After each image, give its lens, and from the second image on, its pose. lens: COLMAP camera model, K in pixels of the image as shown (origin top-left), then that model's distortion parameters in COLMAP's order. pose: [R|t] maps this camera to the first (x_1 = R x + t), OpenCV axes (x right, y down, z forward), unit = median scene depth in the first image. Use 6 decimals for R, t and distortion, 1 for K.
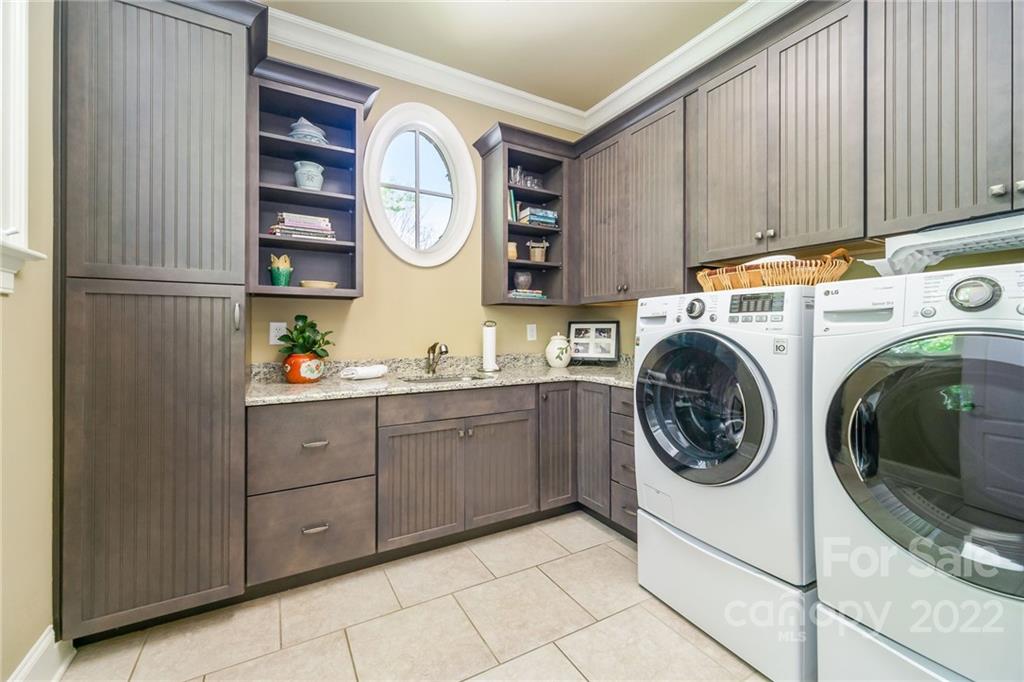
lens RADIAL K [[410.5, 0, 511.1], [0, 410.5, 334.2], [0, 0, 1]] dist [0.000794, -0.001104]
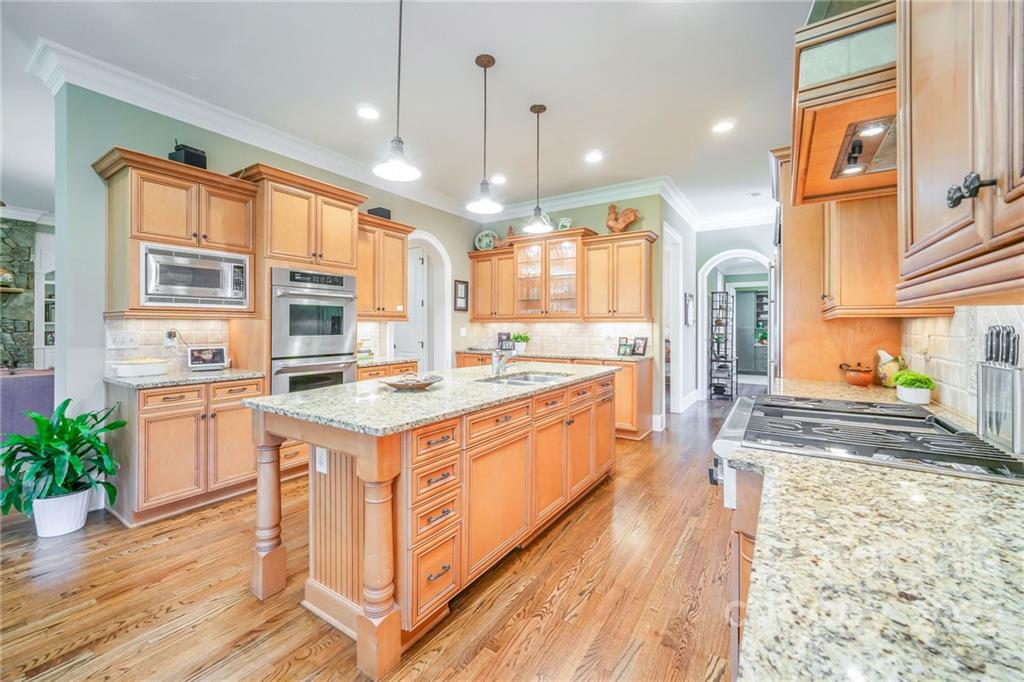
lens RADIAL K [[410.5, 0, 512.0], [0, 410.5, 333.0], [0, 0, 1]] dist [0.000794, -0.001104]
pose [[0.454658, -0.001133, -0.890665, 3.153168], [0.002377, 0.999997, -0.000059, -0.047851], [0.890663, -0.002090, 0.454660, -4.990226]]
